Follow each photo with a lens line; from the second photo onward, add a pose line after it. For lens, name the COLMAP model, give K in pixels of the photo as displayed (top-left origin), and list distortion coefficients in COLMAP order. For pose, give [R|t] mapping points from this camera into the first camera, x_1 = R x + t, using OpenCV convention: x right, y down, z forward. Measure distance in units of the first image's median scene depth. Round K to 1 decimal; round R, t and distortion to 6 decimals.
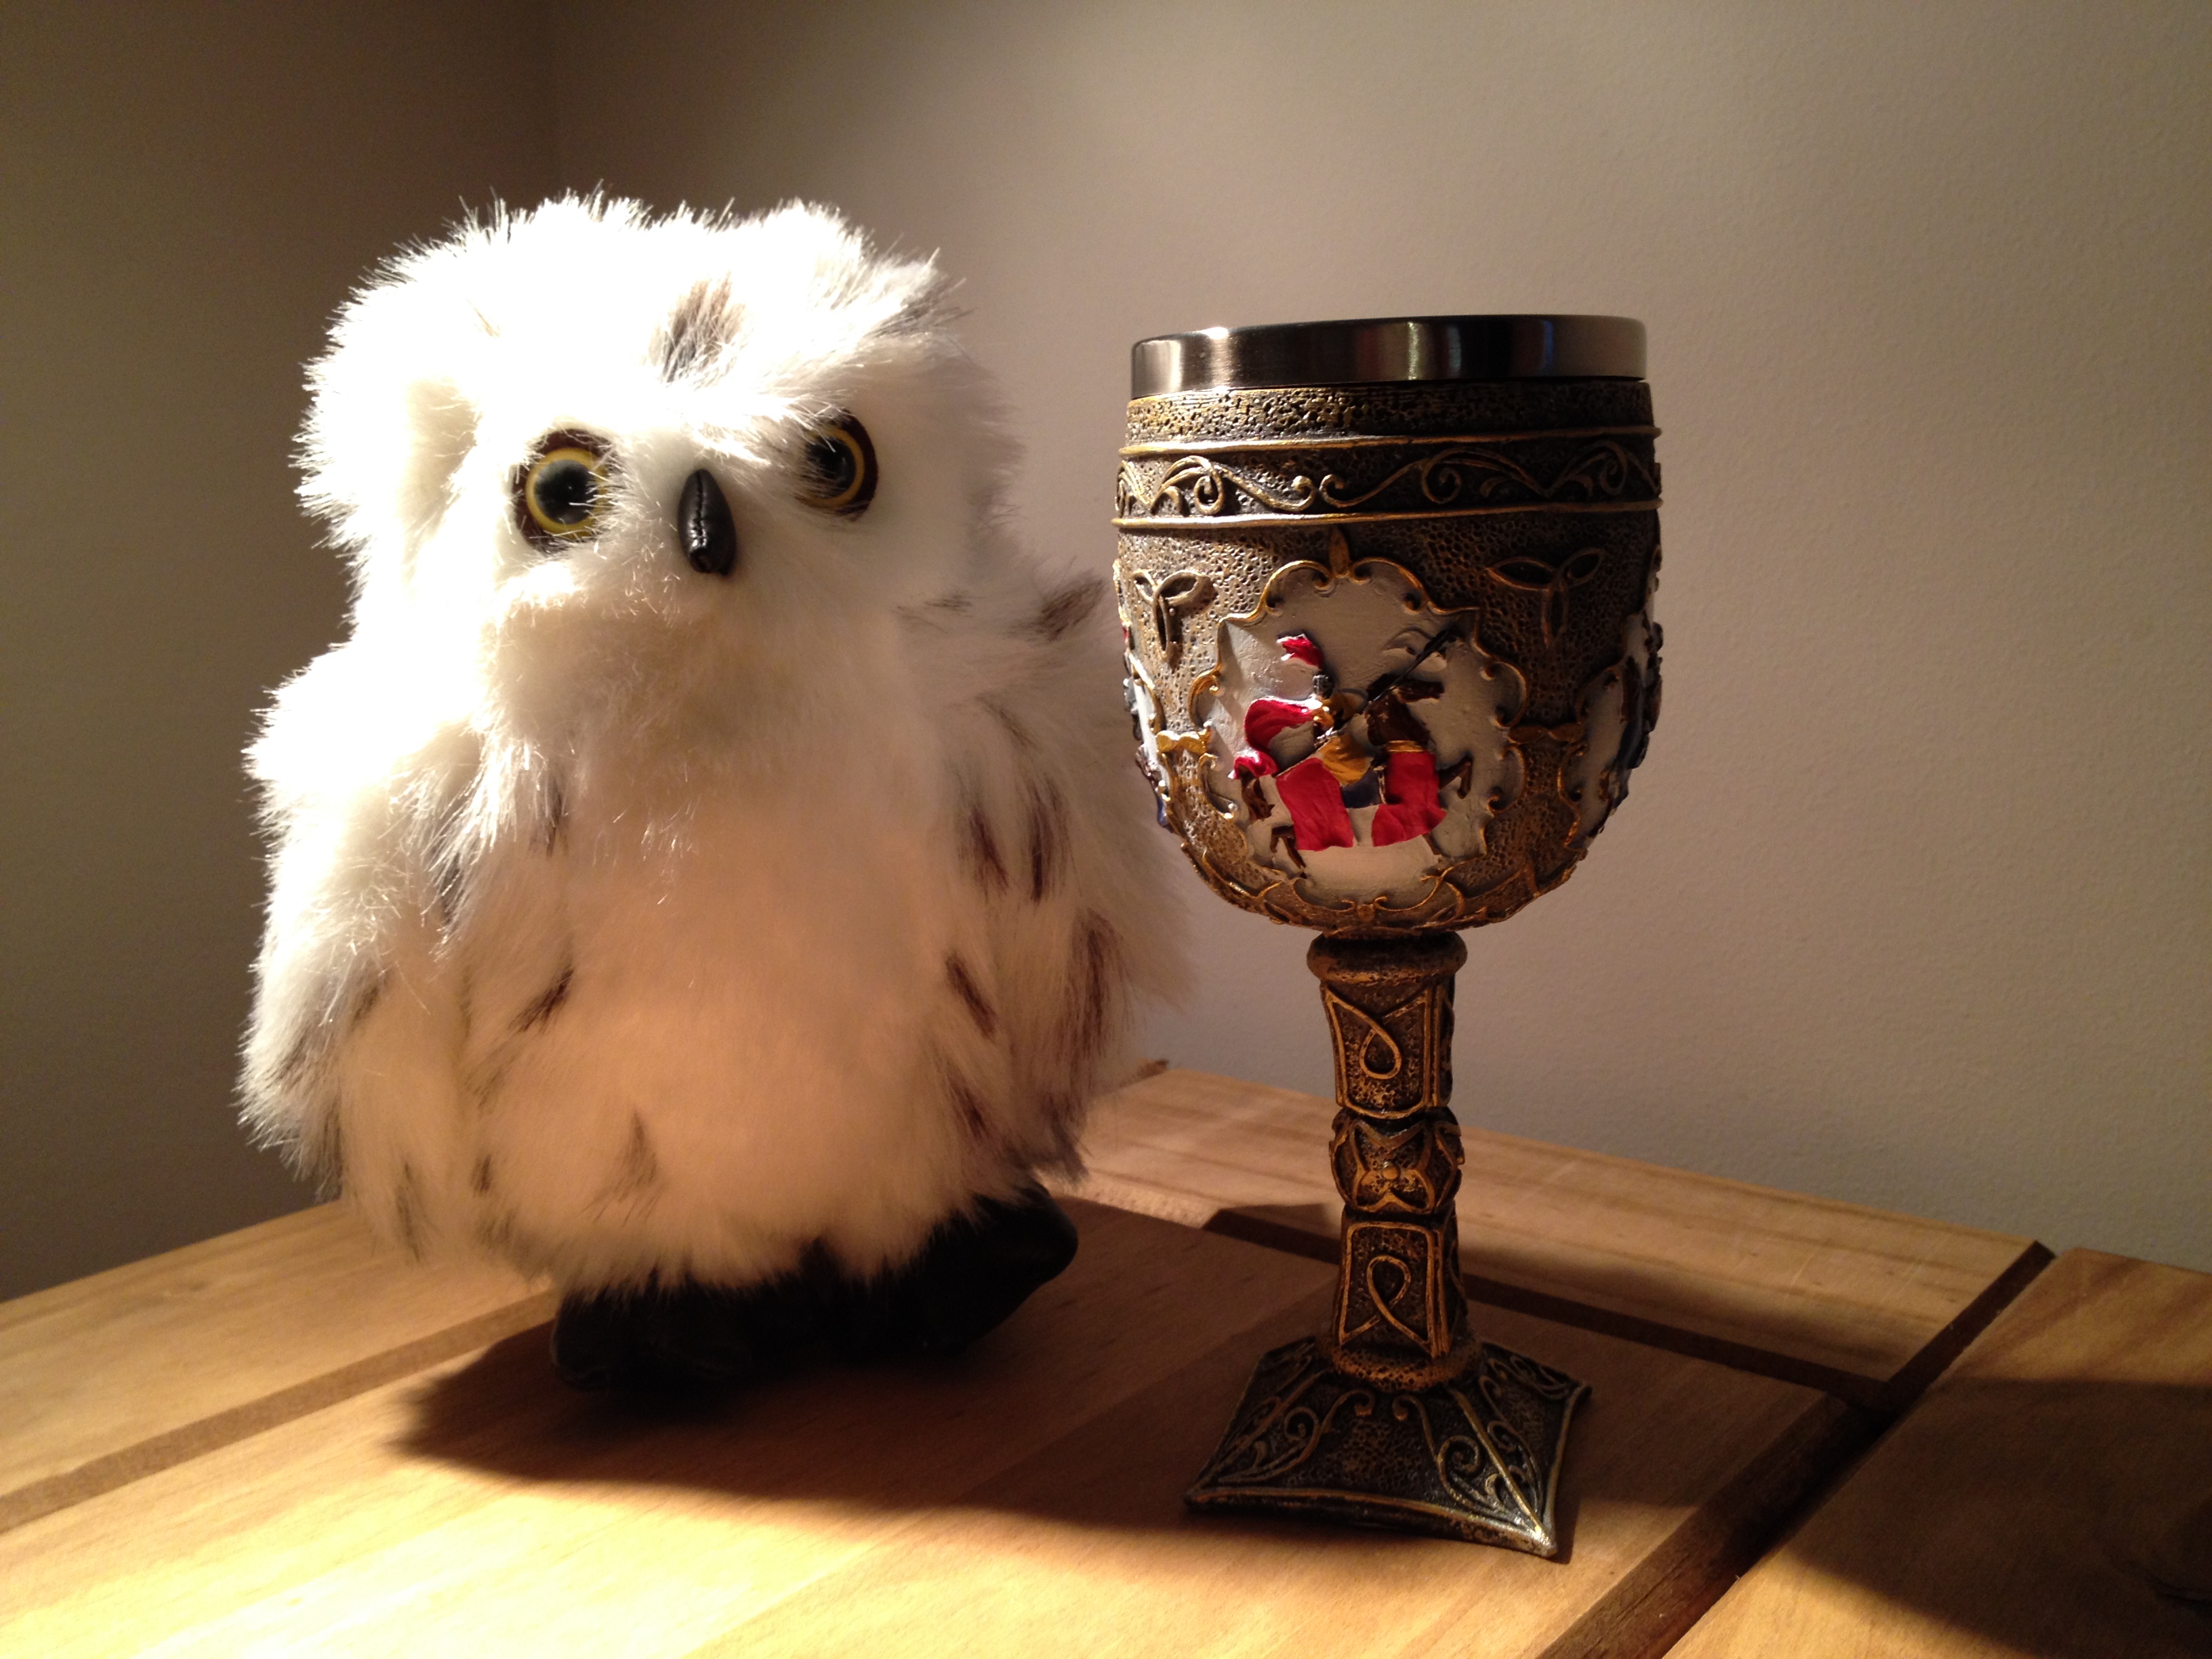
lens RADIAL K [[2121.2, 0, 1106.0], [0, 2121.2, 829.5], [0, 0, 1]] dist [0.121016, -0.471911]
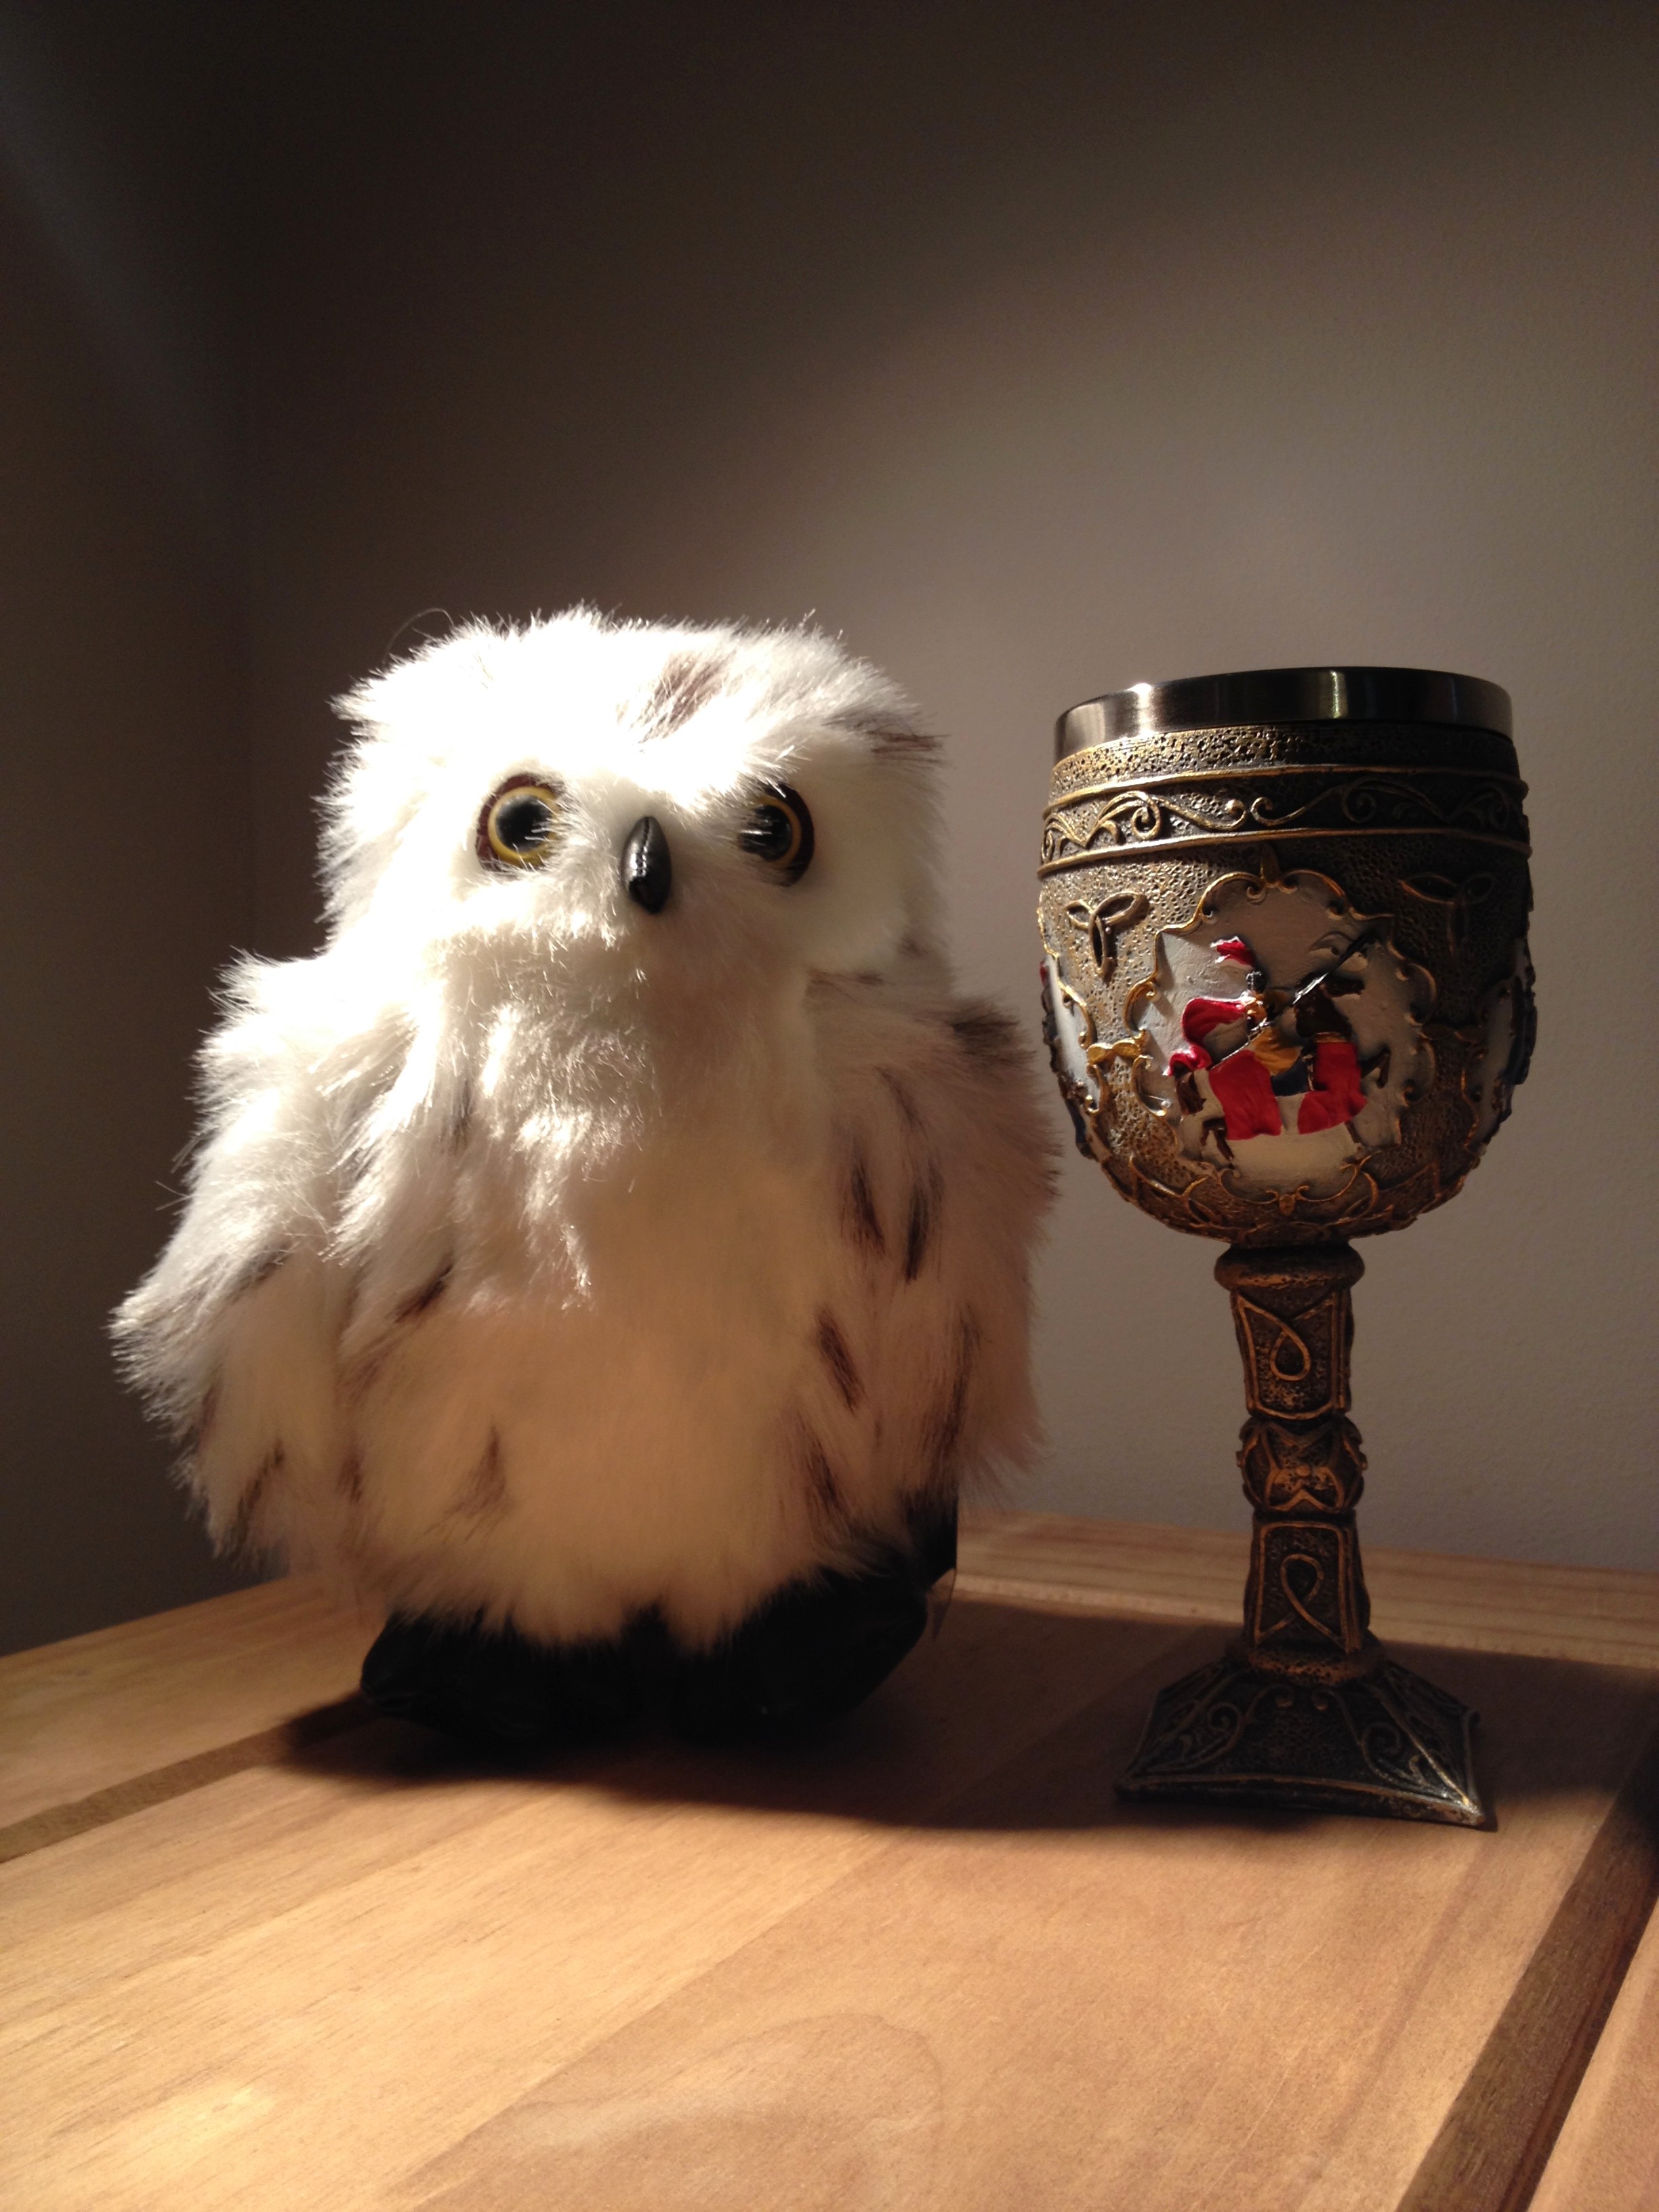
lens RADIAL K [[2121.2, 0, 829.5], [0, 2121.2, 1106.0], [0, 0, 1]] dist [0.121016, -0.471911]
pose [[0.999001, 0.017729, 0.041028, -0.157912], [-0.009339, 0.980501, -0.196291, 0.206690], [-0.043708, 0.195712, 0.979687, -0.069278]]
